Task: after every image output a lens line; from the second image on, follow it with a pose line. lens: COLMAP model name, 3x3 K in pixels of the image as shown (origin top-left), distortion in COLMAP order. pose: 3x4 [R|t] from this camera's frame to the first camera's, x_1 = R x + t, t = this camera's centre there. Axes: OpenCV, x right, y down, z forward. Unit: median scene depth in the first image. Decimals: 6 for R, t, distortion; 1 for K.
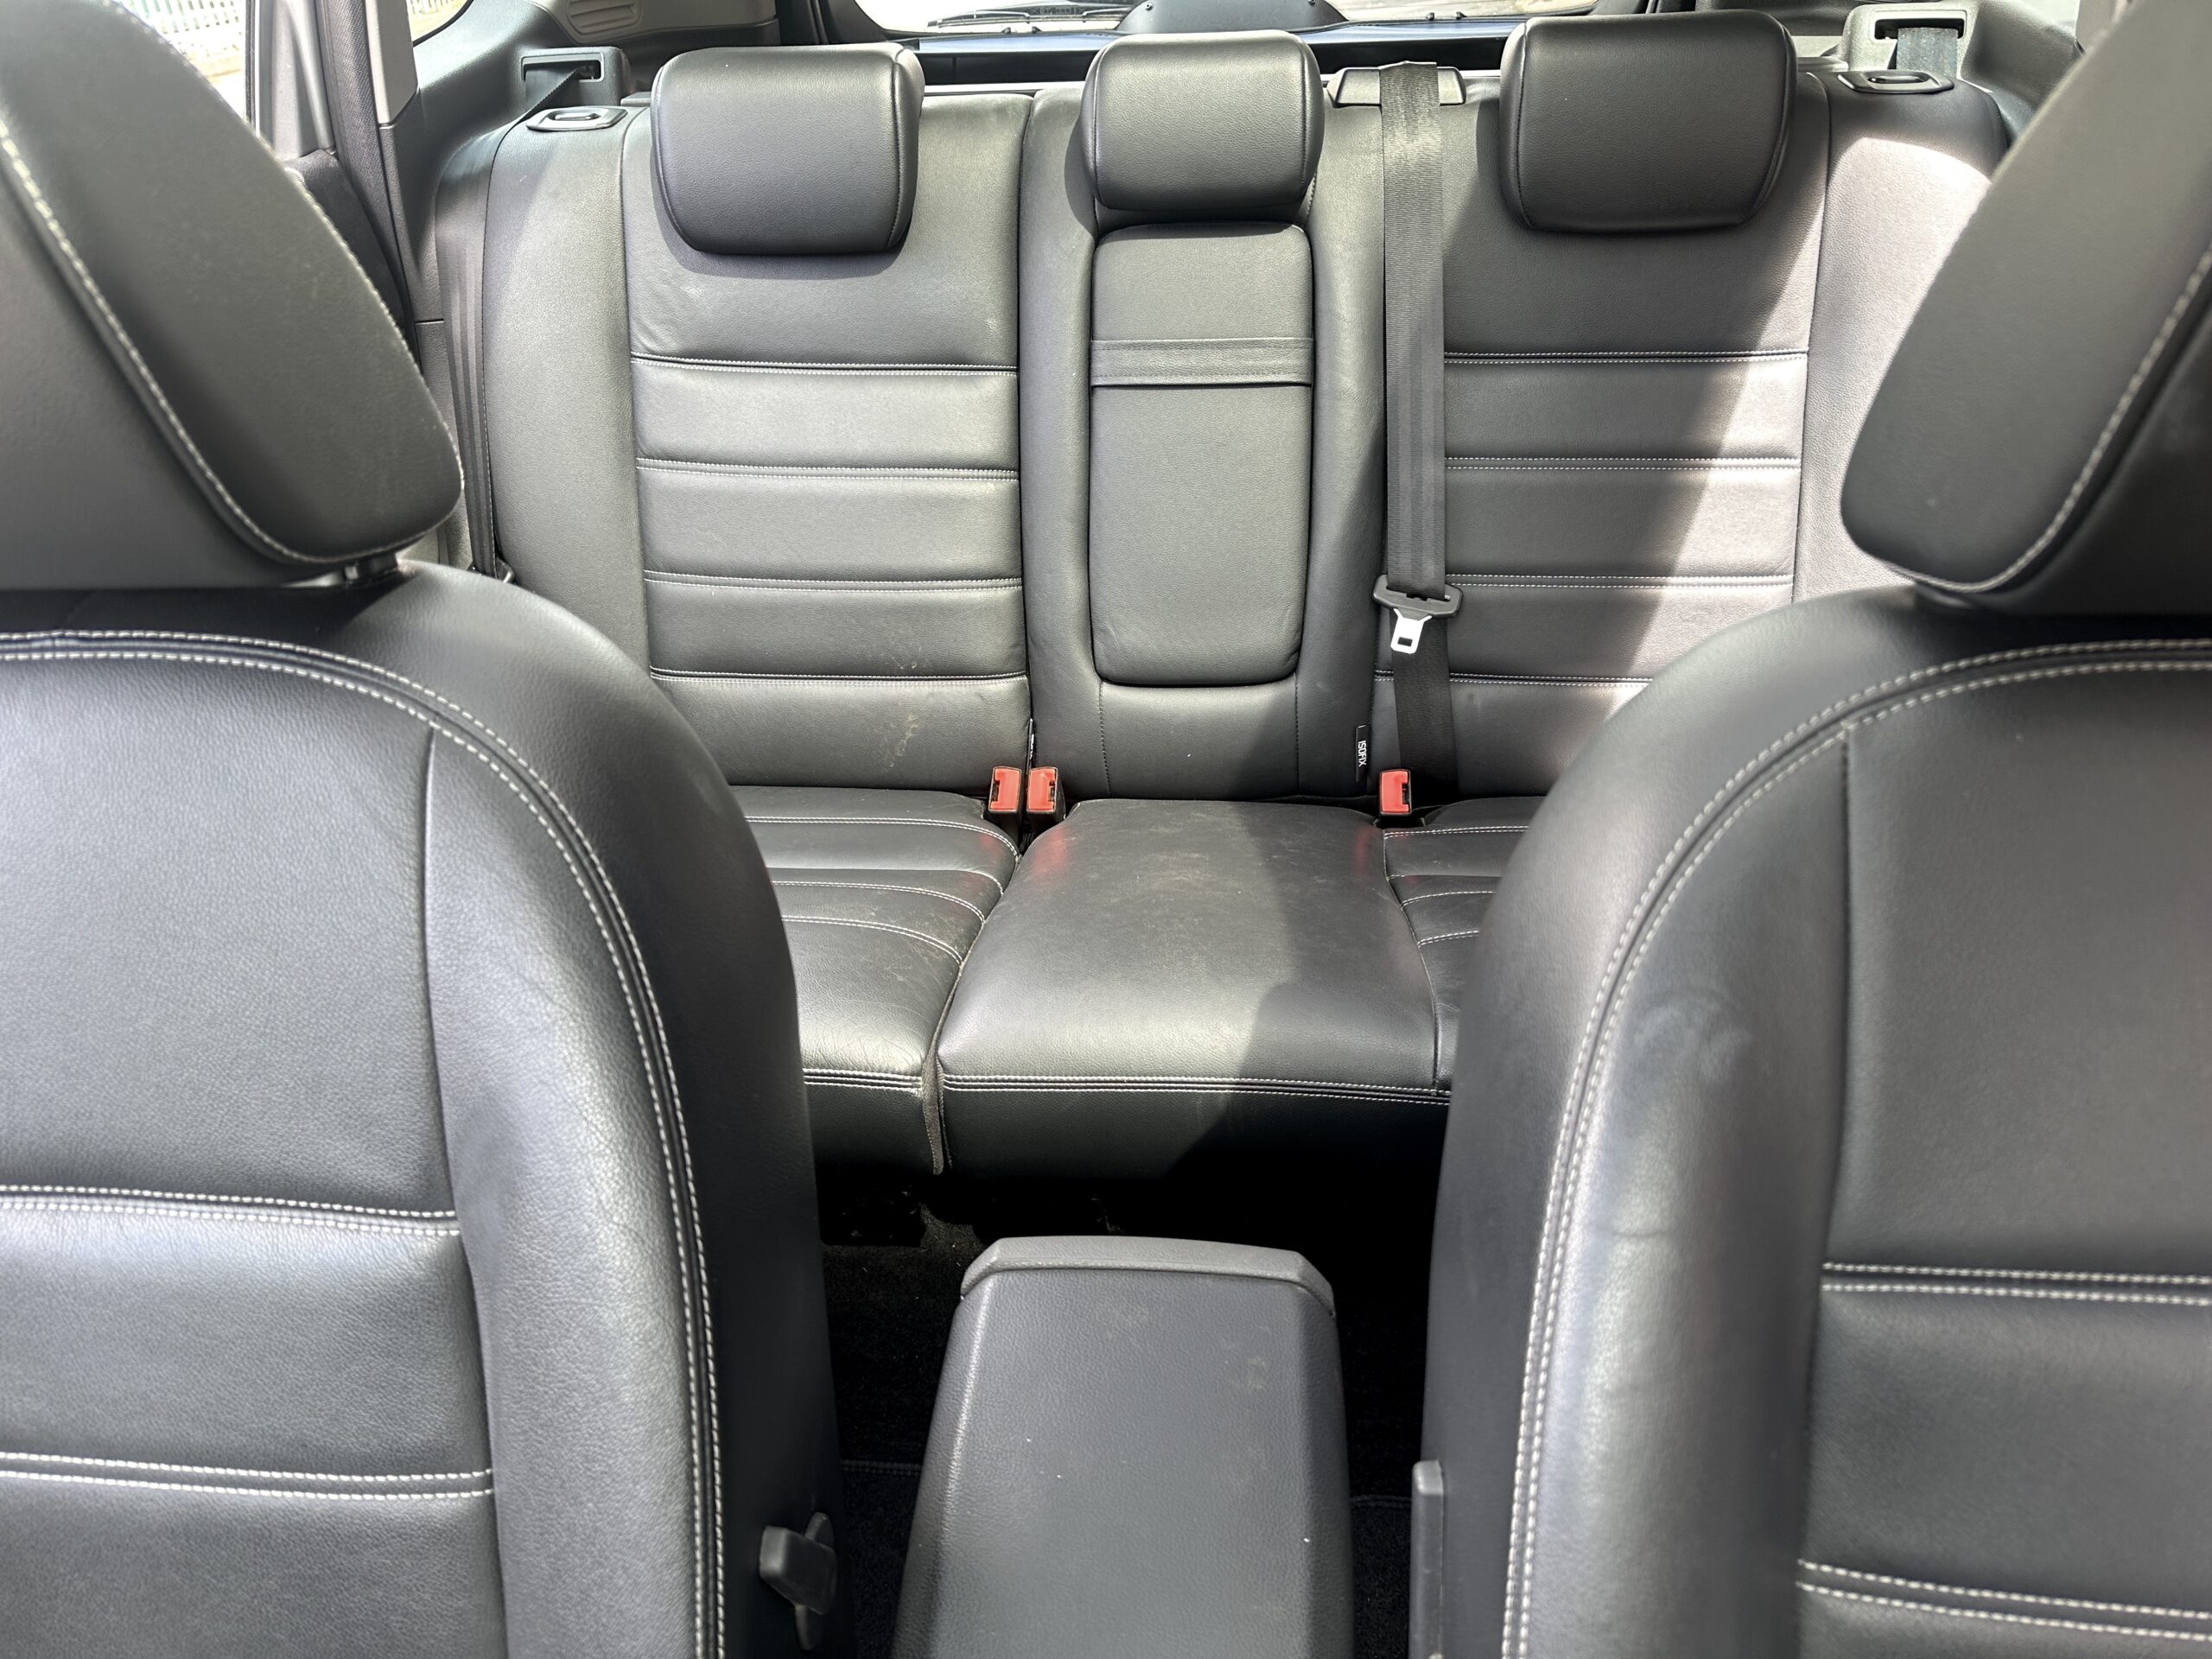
lens RADIAL K [[1628.5, 0, 1091.8], [0, 1628.5, 830.6], [0, 0, 1]] dist [0.091214, -0.094947]
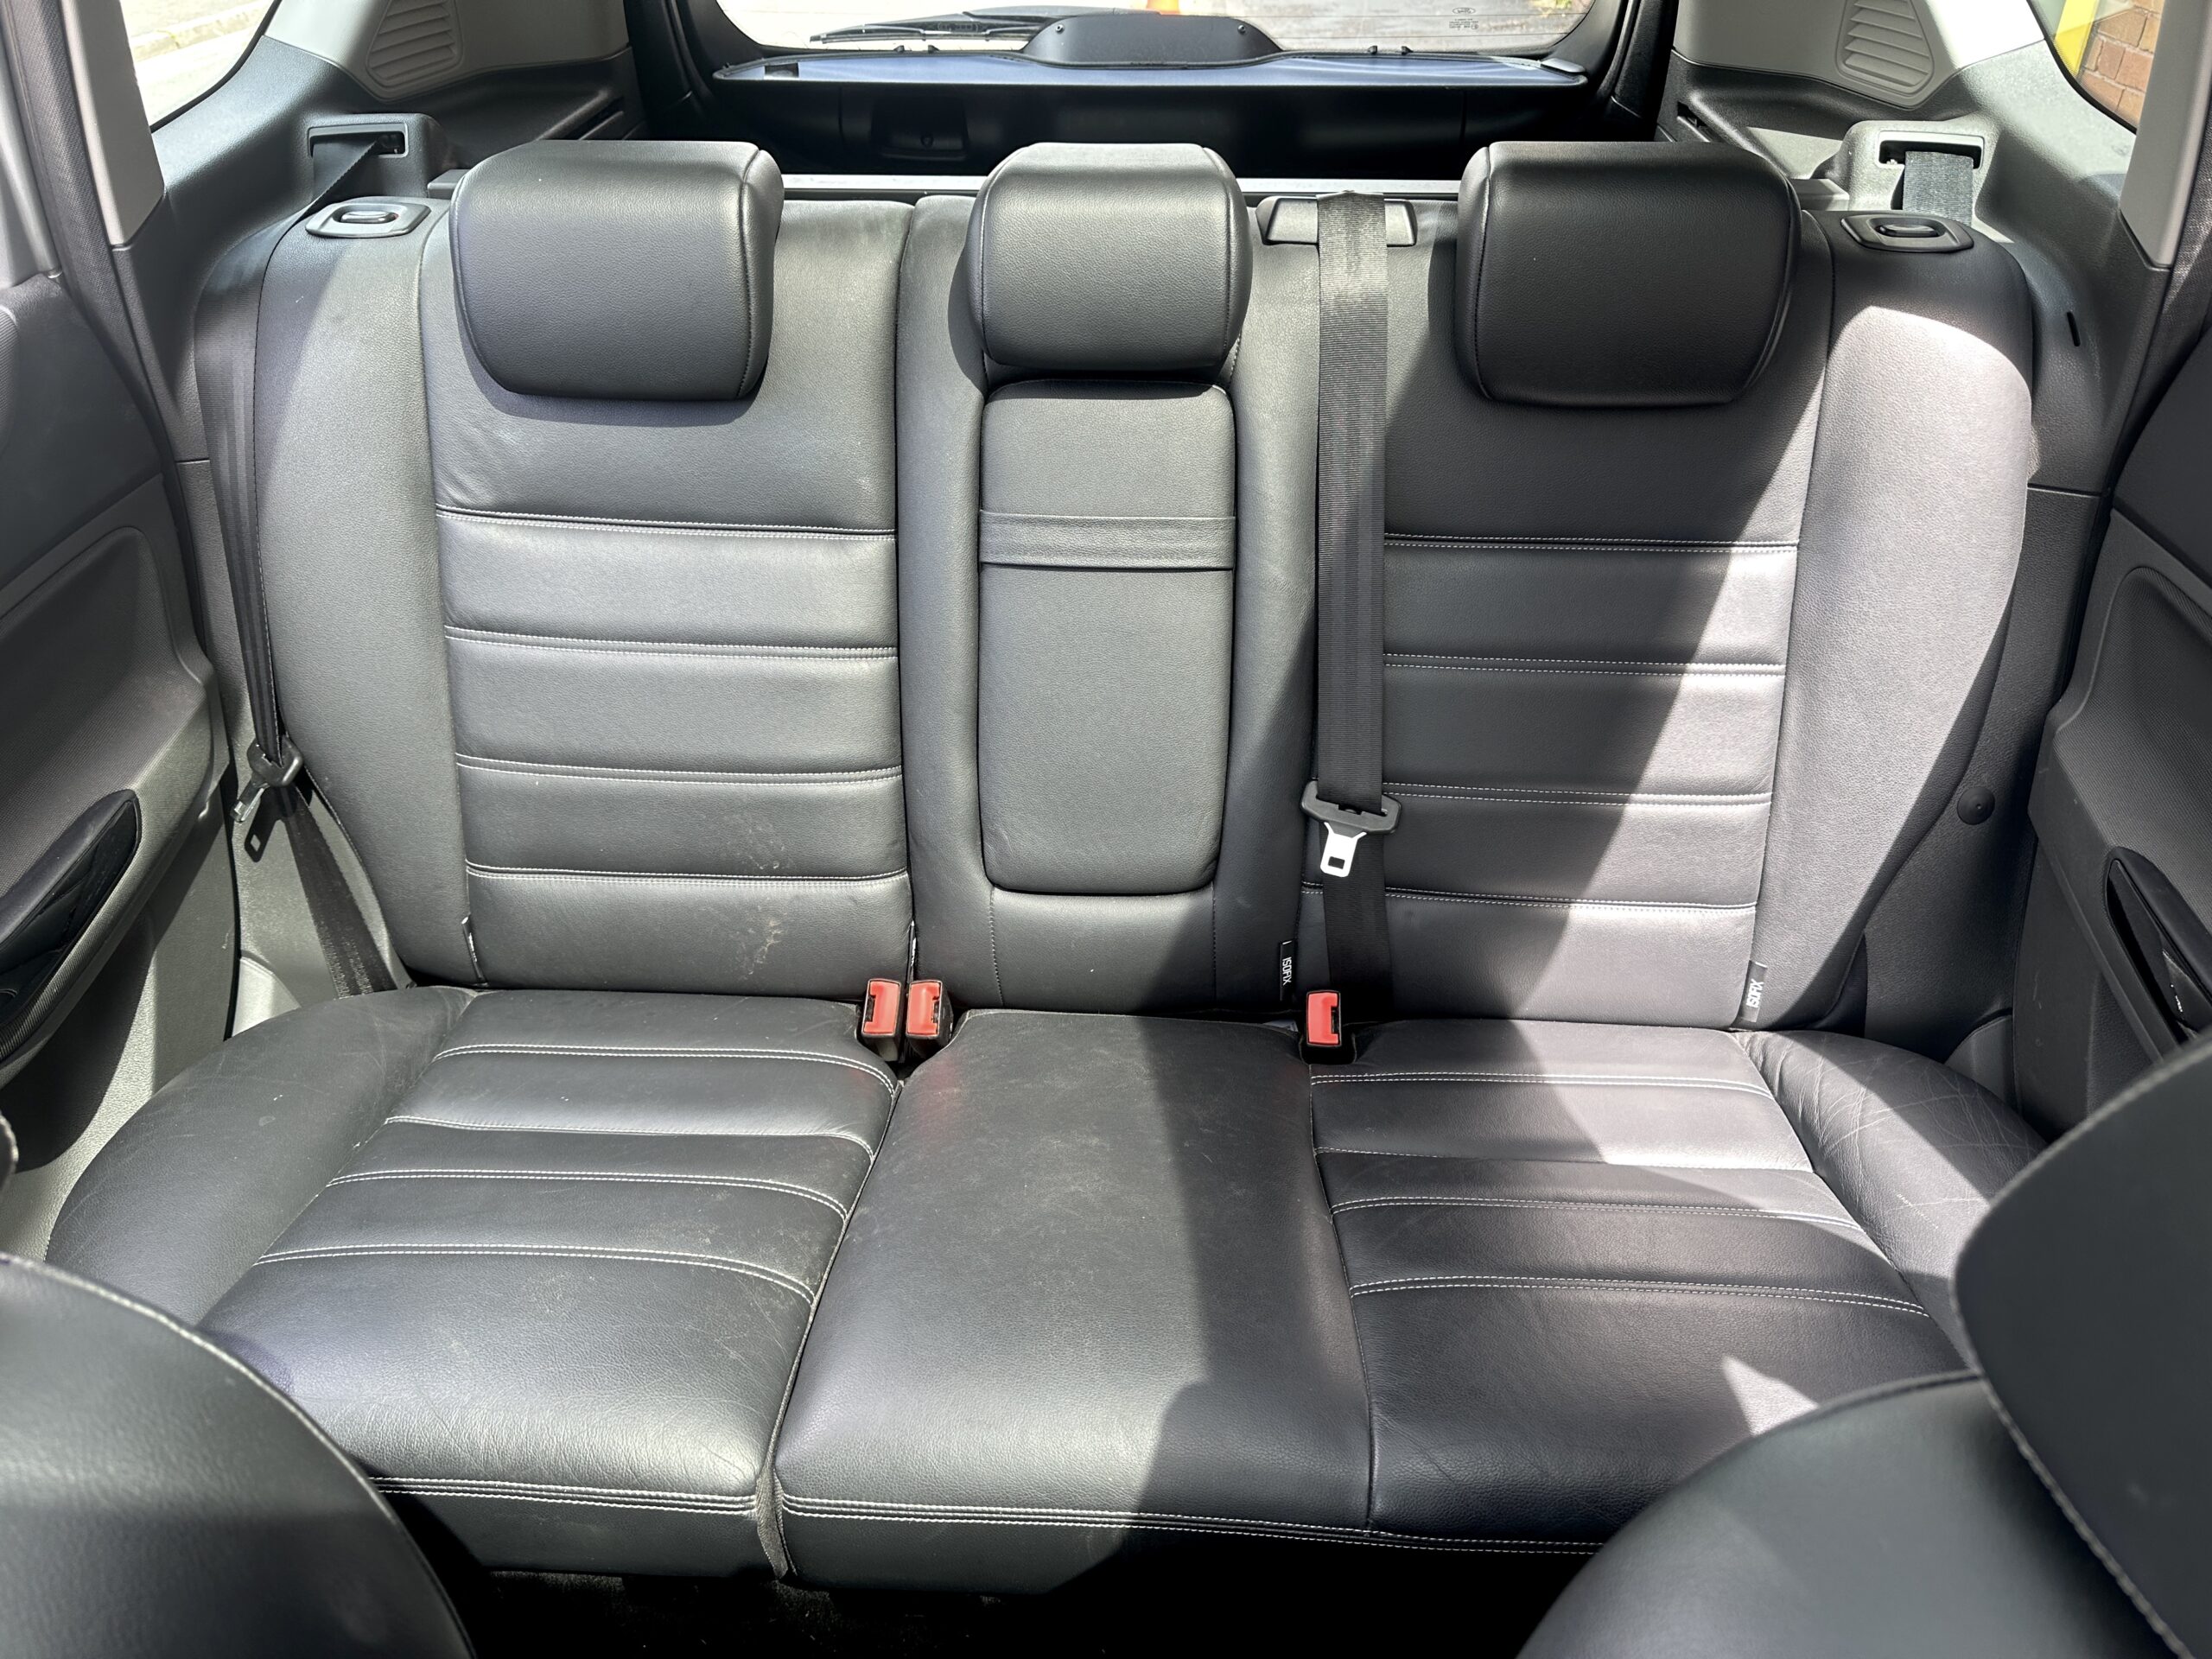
lens RADIAL K [[1628.5, 0, 1091.8], [0, 1628.5, 830.6], [0, 0, 1]] dist [0.091214, -0.094947]
pose [[0.998900, 0.005520, 0.046558, 0.018884], [-0.008190, 0.998321, 0.057348, -0.177890], [-0.046163, -0.057667, 0.997268, 0.131023]]
